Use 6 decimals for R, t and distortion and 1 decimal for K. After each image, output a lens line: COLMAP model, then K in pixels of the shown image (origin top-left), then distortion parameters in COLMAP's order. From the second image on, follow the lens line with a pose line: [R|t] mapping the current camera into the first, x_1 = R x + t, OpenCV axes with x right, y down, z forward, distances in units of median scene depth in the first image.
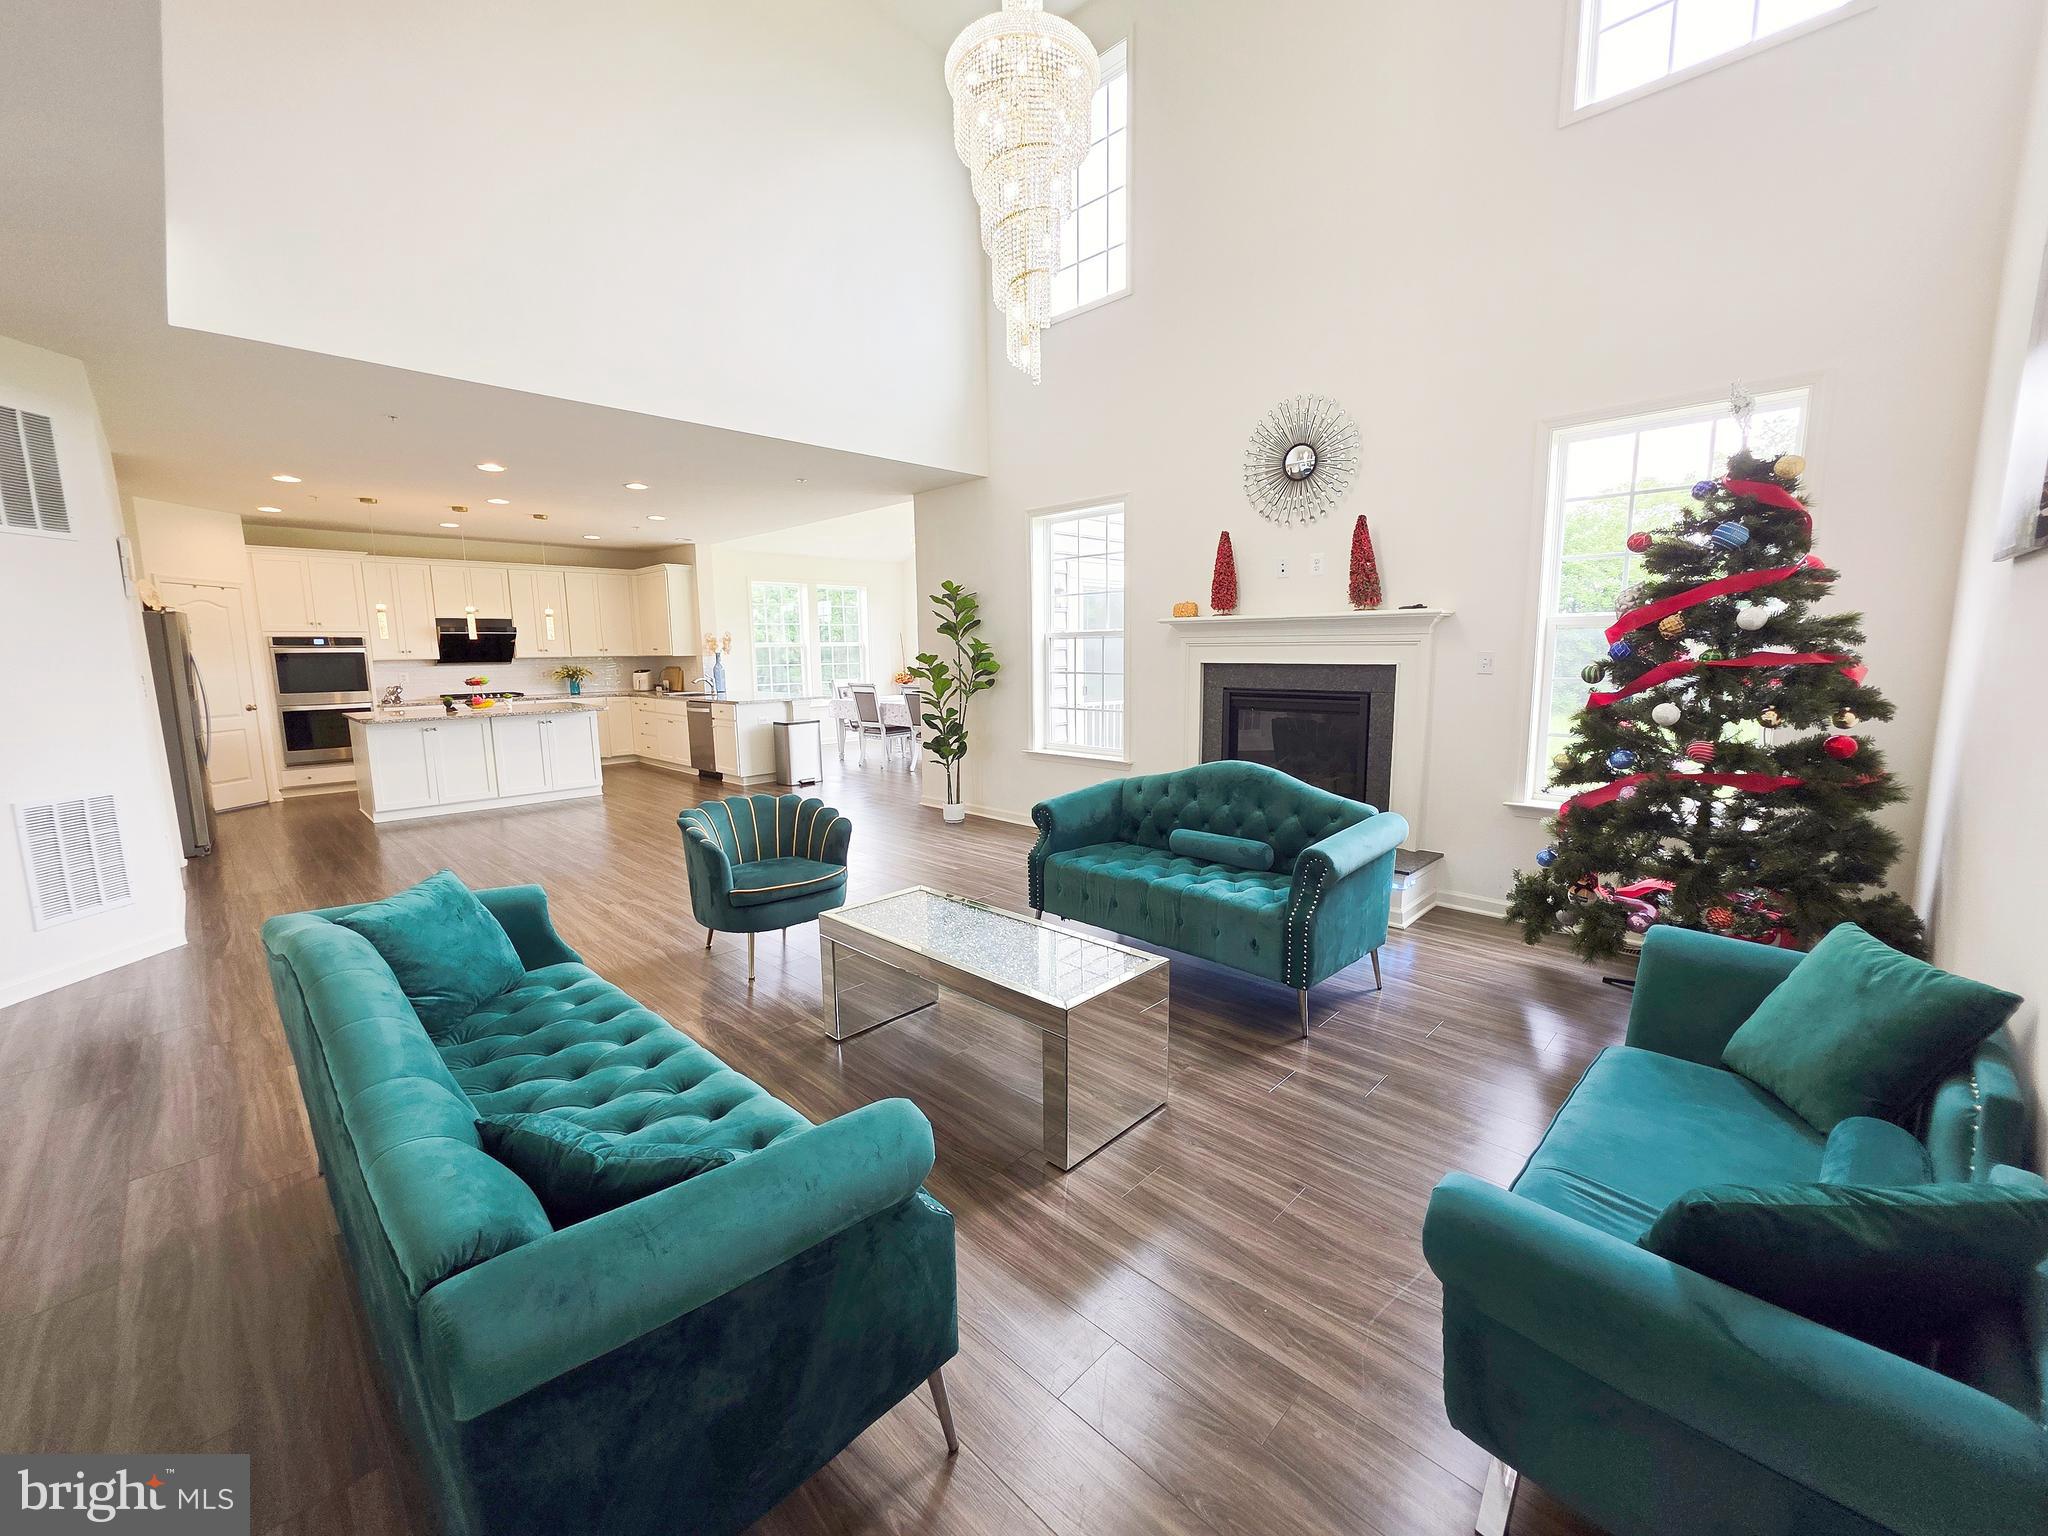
lens RADIAL K [[819.0, 0, 1024.2], [0, 819.0, 763.6], [0, 0, 1]] dist [-0.000458, 0.001391]
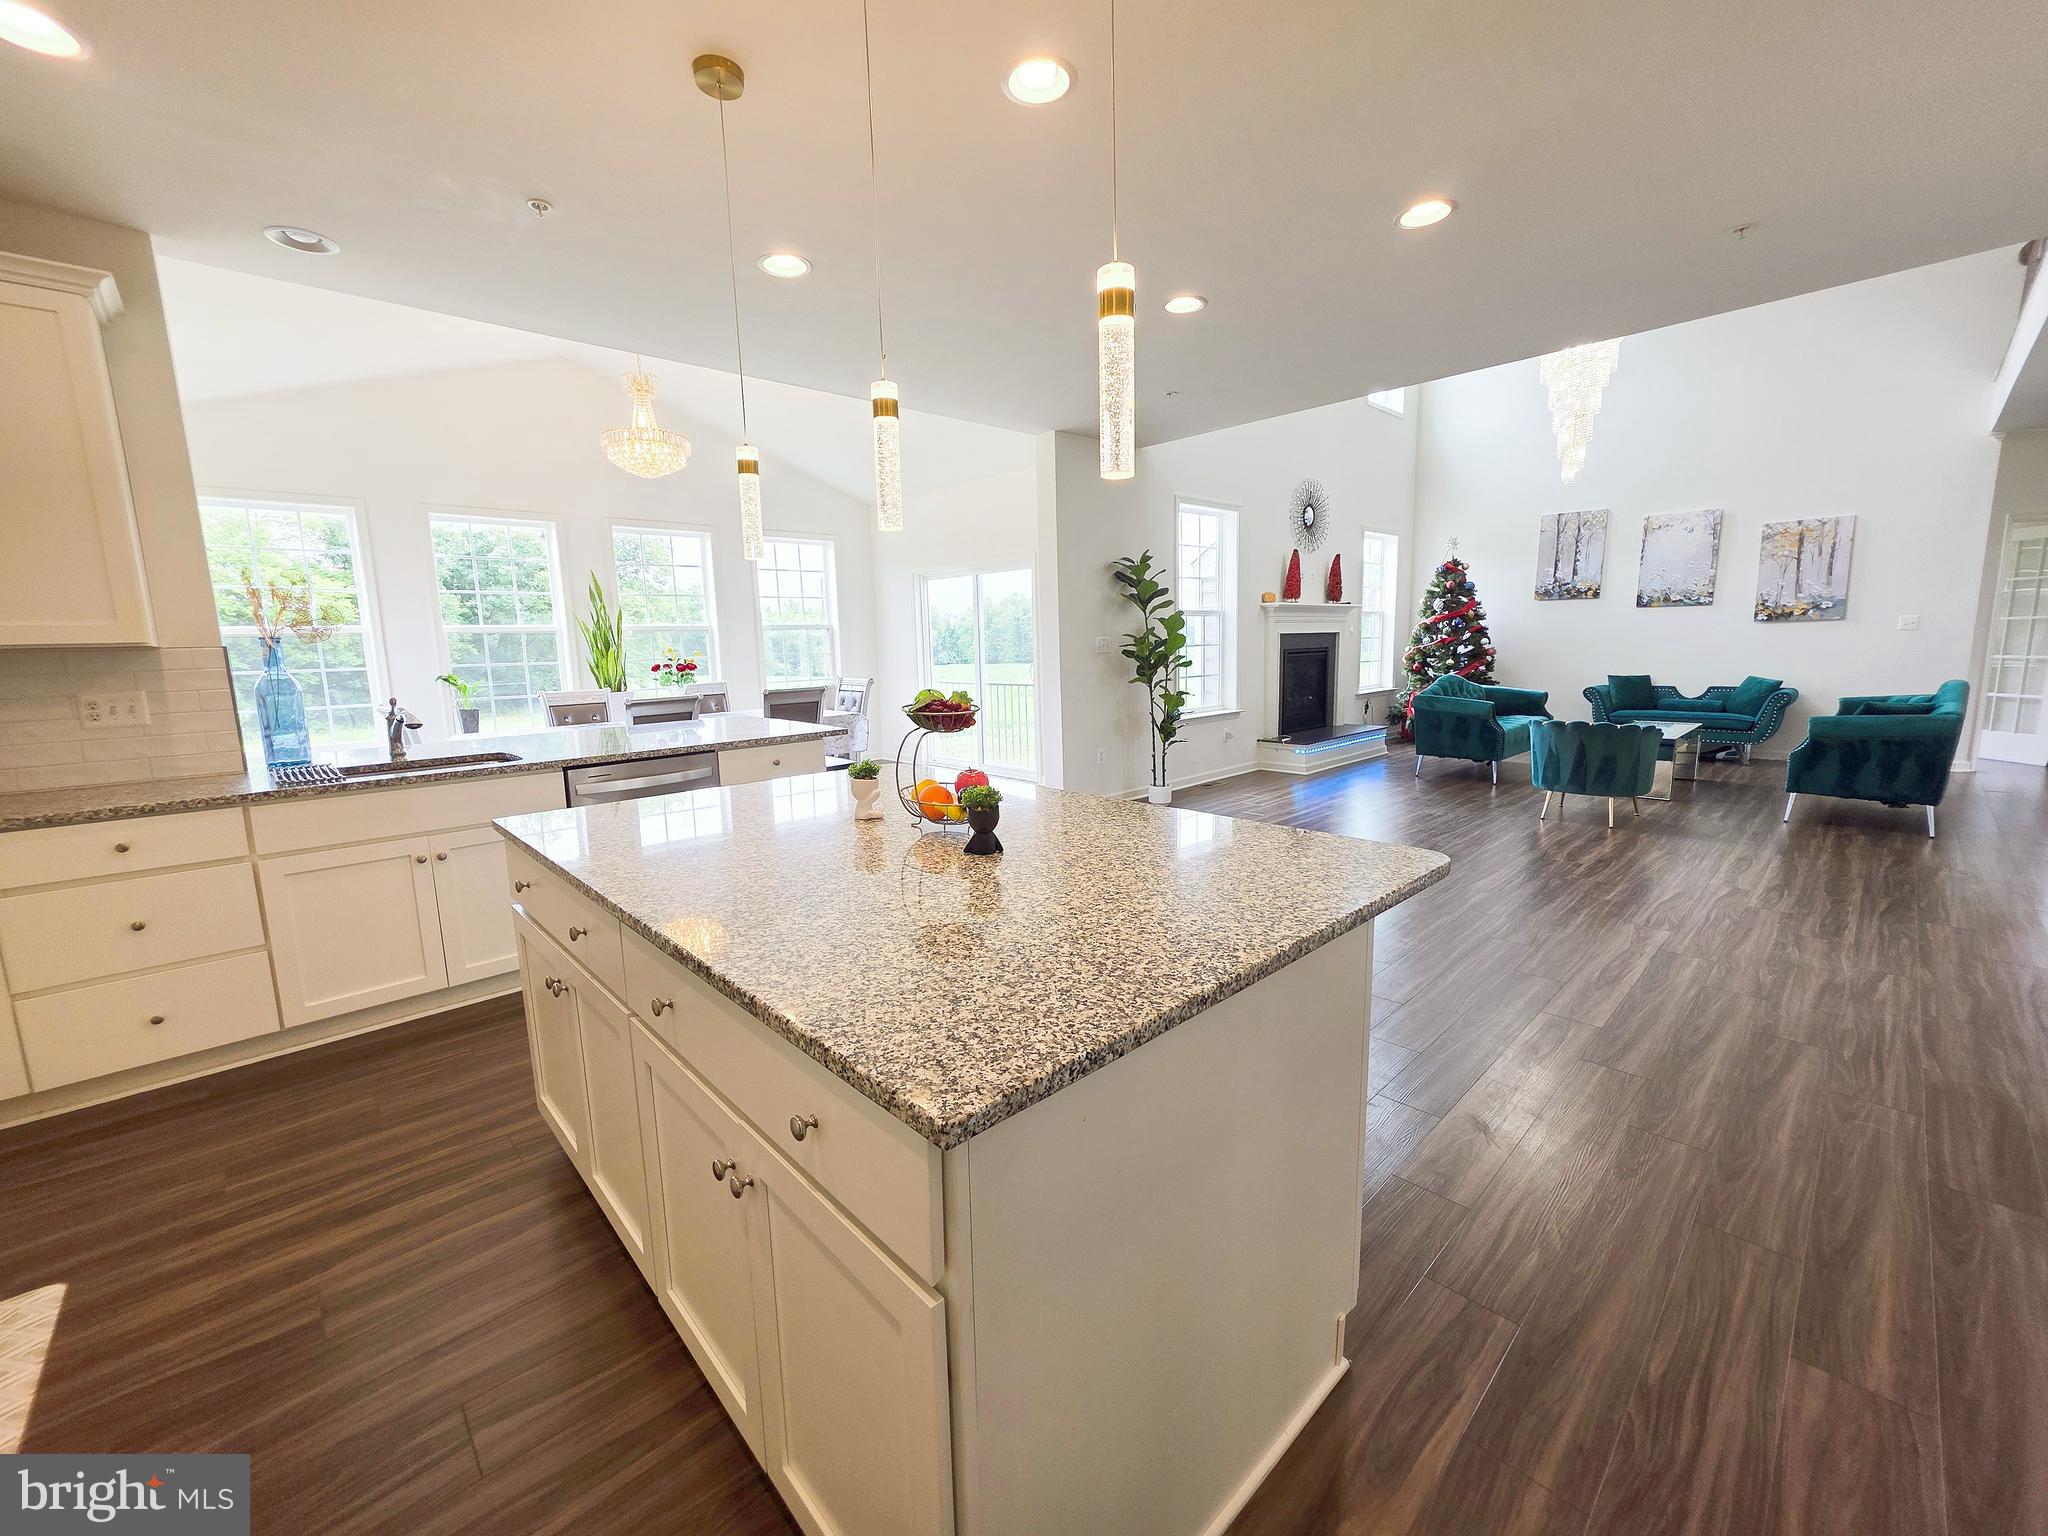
lens RADIAL K [[819.0, 0, 1024.6], [0, 819.0, 761.1], [0, 0, 1]] dist [-0.000458, 0.001391]
pose [[0.041153, -0.137235, 0.989683, -1.042721], [0.164403, 0.977952, 0.128772, -0.129292], [-0.985534, 0.157408, 0.062808, 1.104179]]
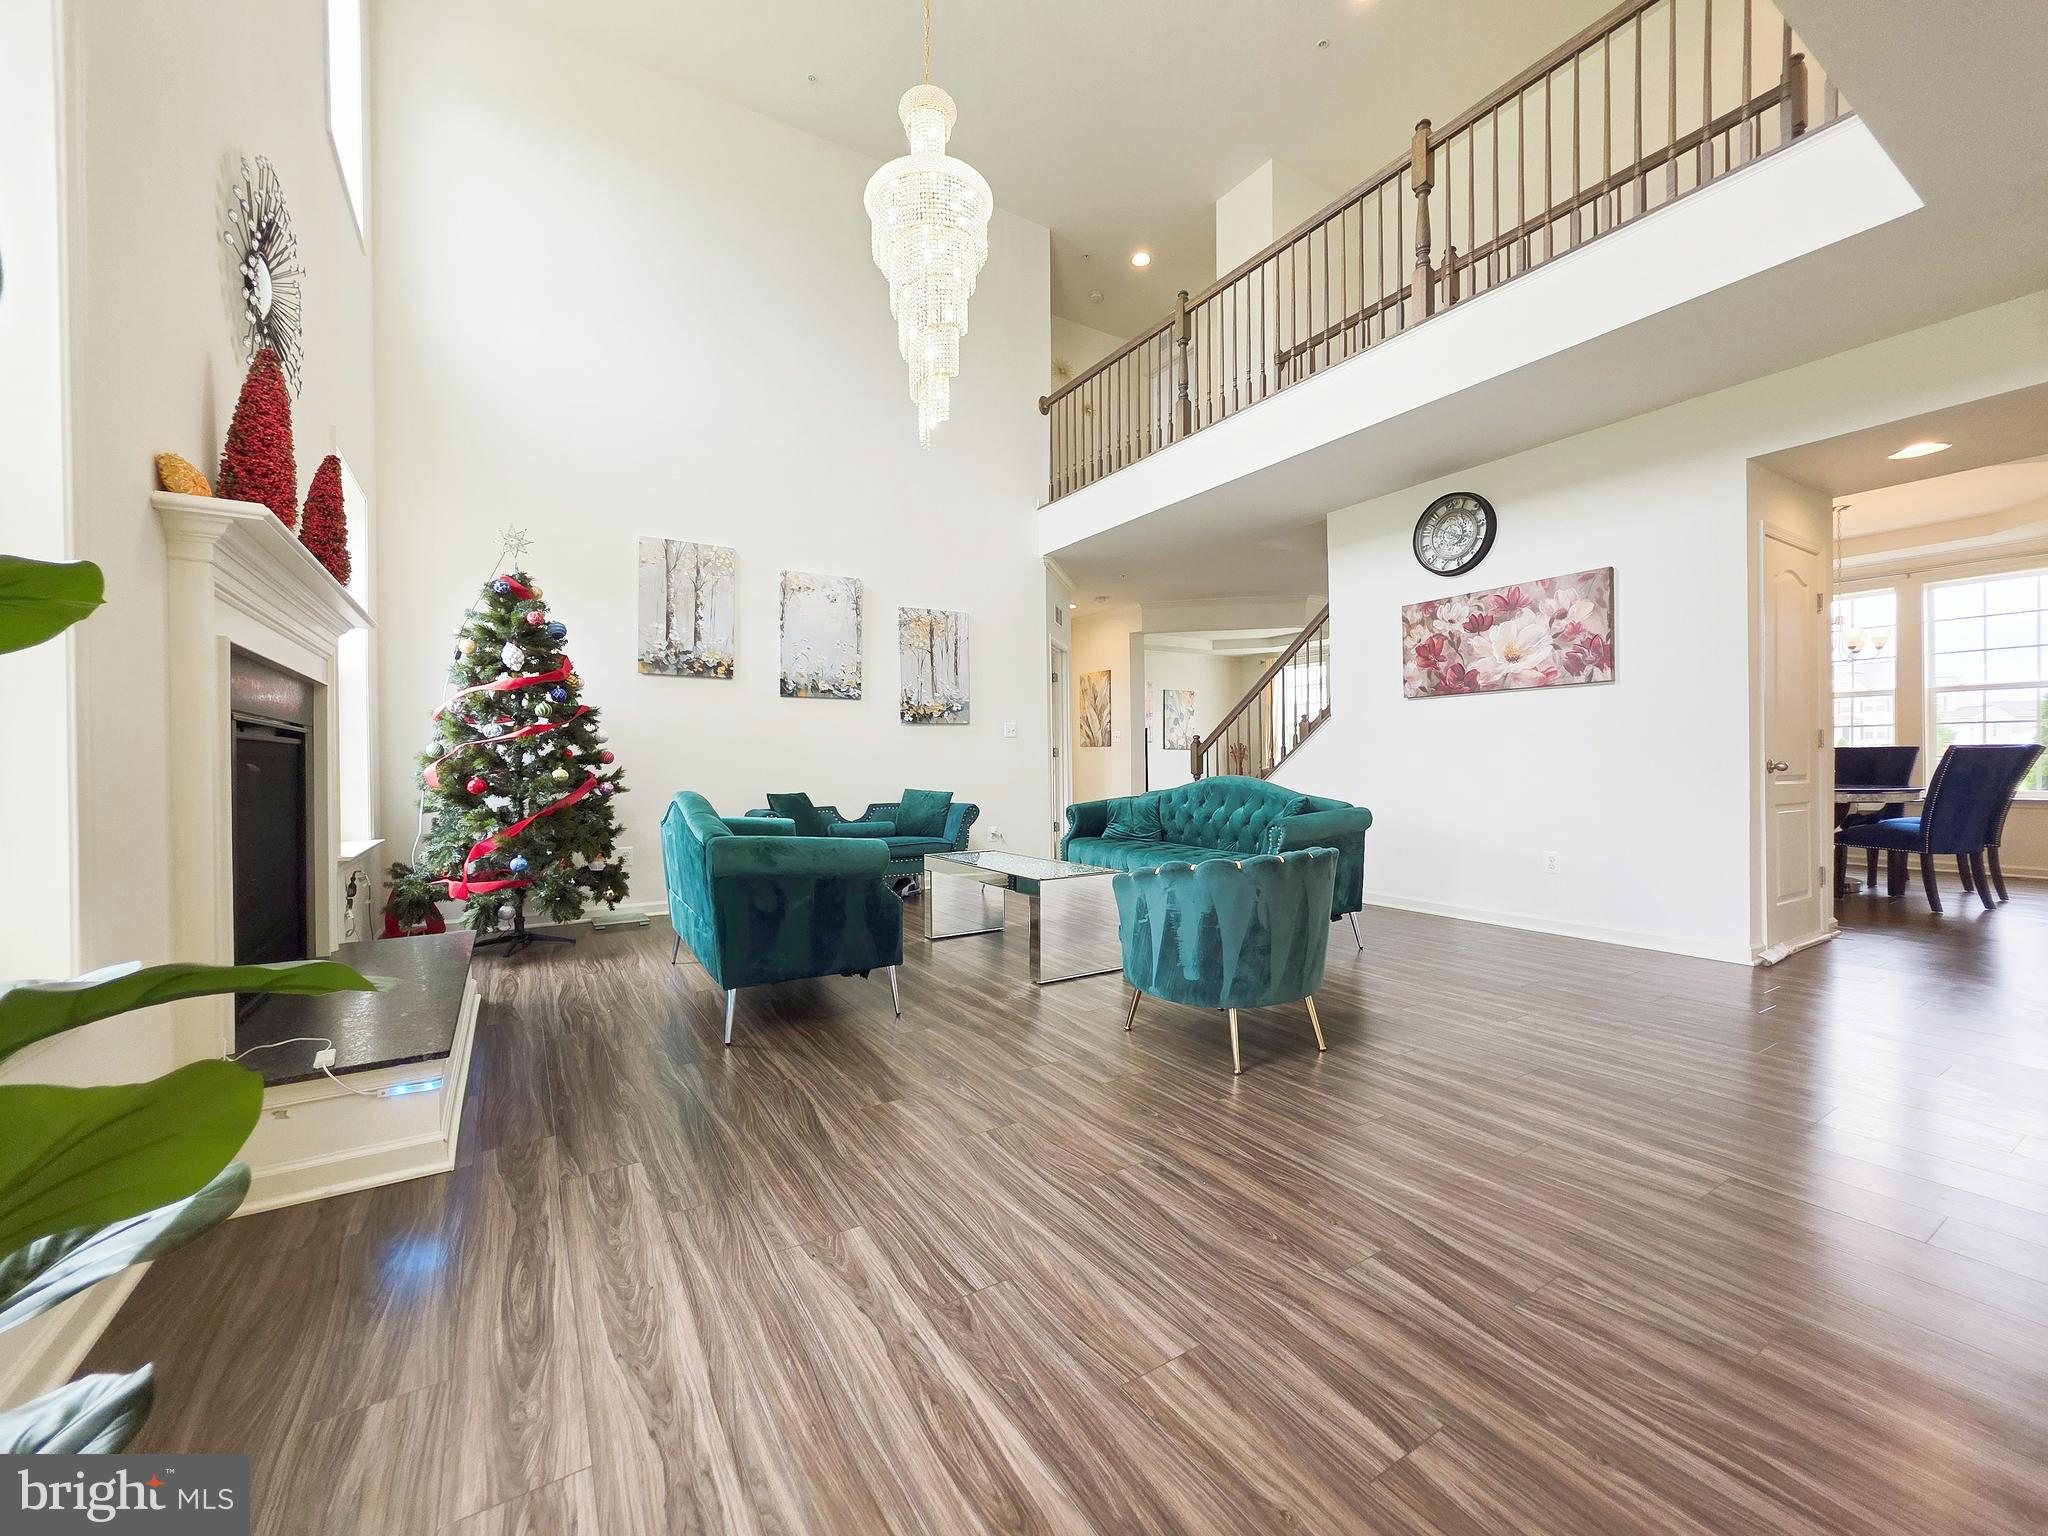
lens RADIAL K [[819.0, 0, 1025.9], [0, 819.0, 766.4], [0, 0, 1]] dist [-0.000458, 0.001391]
pose [[-0.971864, 0.021300, 0.234577, -0.183385], [0.055320, 0.988687, 0.139420, -0.077552], [-0.228953, 0.148475, -0.962048, 1.013132]]
